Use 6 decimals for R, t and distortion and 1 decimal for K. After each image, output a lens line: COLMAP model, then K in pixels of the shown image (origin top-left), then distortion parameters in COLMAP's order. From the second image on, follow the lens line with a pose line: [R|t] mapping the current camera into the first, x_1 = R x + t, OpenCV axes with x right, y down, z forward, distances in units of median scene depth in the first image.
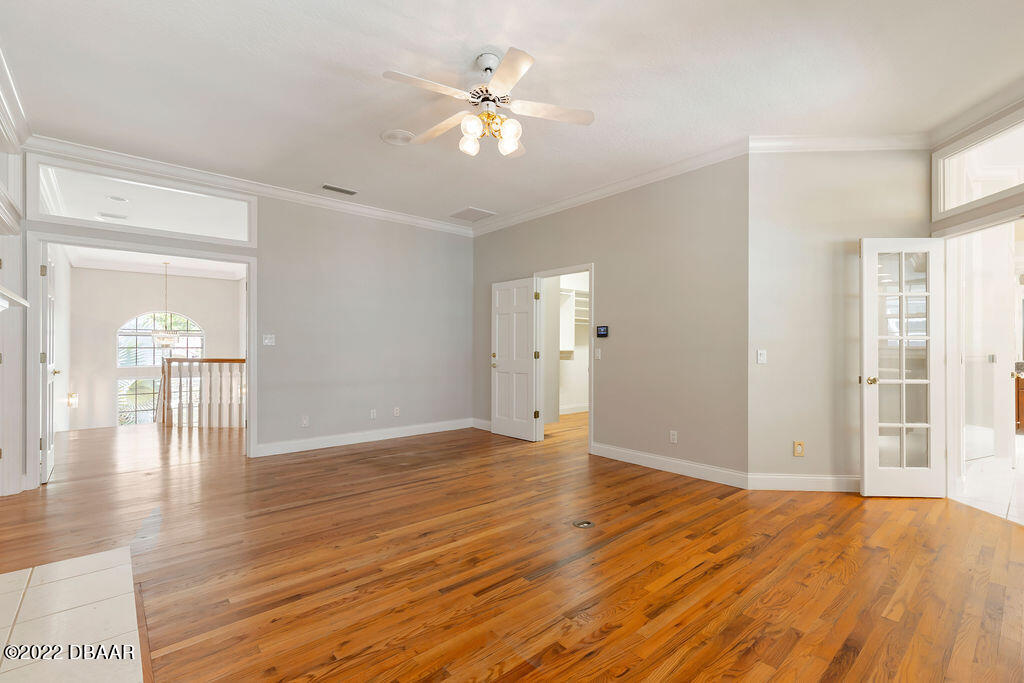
lens RADIAL K [[463.9, 0, 513.8], [0, 463.9, 344.3], [0, 0, 1]] dist [0.005455, -0.000073]
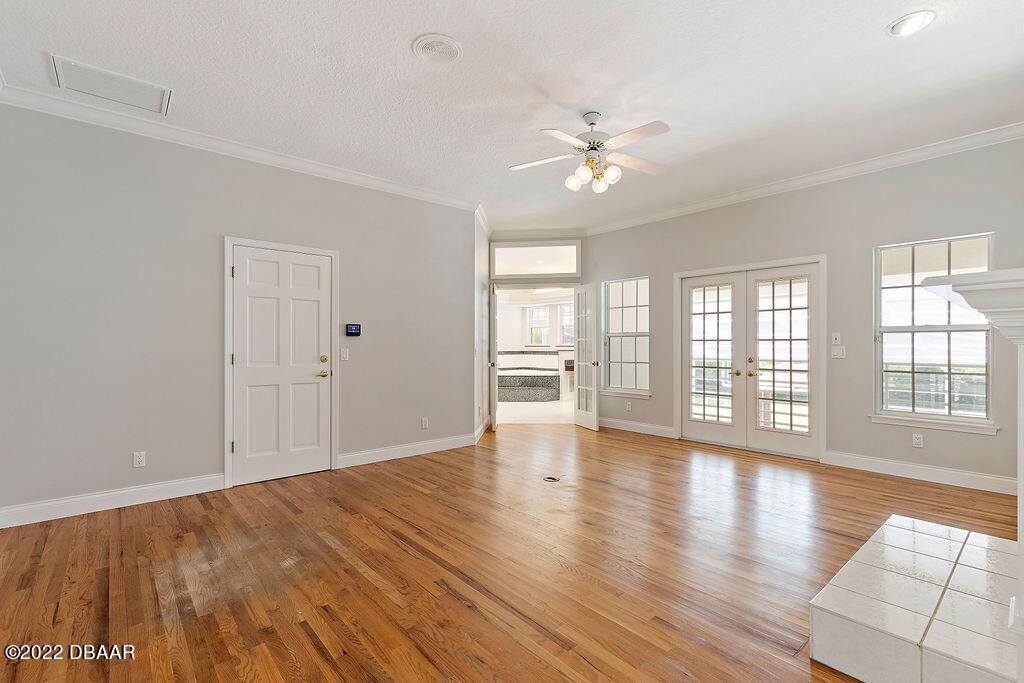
lens RADIAL K [[463.9, 0, 514.2], [0, 463.9, 345.1], [0, 0, 1]] dist [0.005455, -0.000073]
pose [[-0.002607, -0.001976, 0.999995, -0.984130], [-0.003095, 0.999993, 0.001968, -0.000750], [-0.999992, -0.003090, -0.002613, 0.921864]]
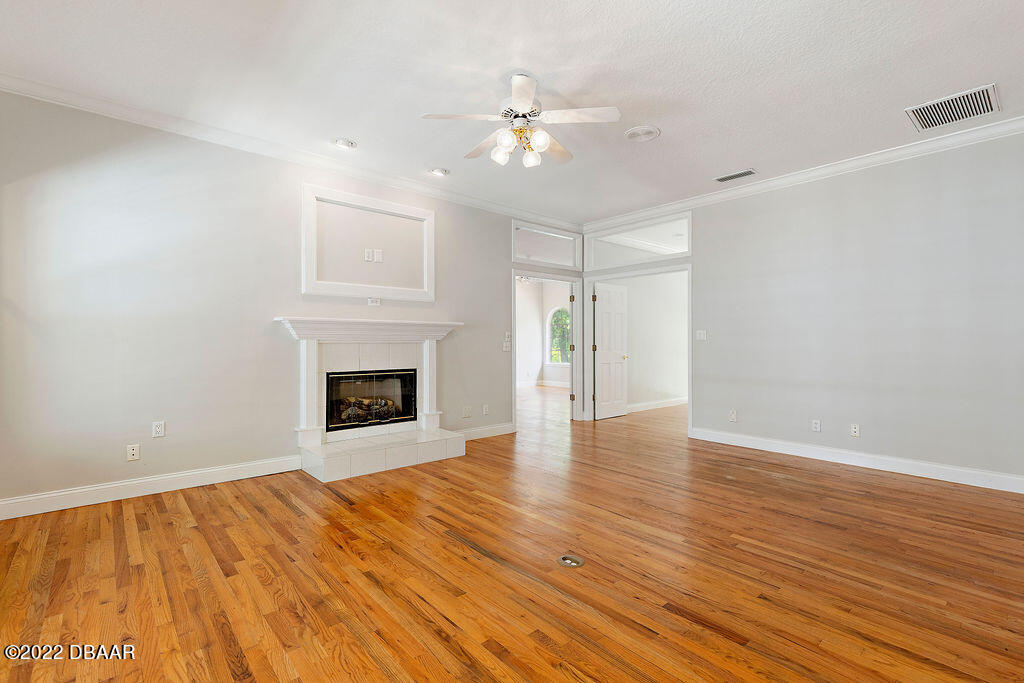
lens RADIAL K [[463.9, 0, 506.8], [0, 463.9, 339.6], [0, 0, 1]] dist [0.005455, -0.000073]
pose [[-0.007940, -0.005719, -0.999952, 0.791555], [0.003991, 0.999975, -0.005751, 0.007071], [0.999961, -0.004037, -0.007917, 0.742170]]
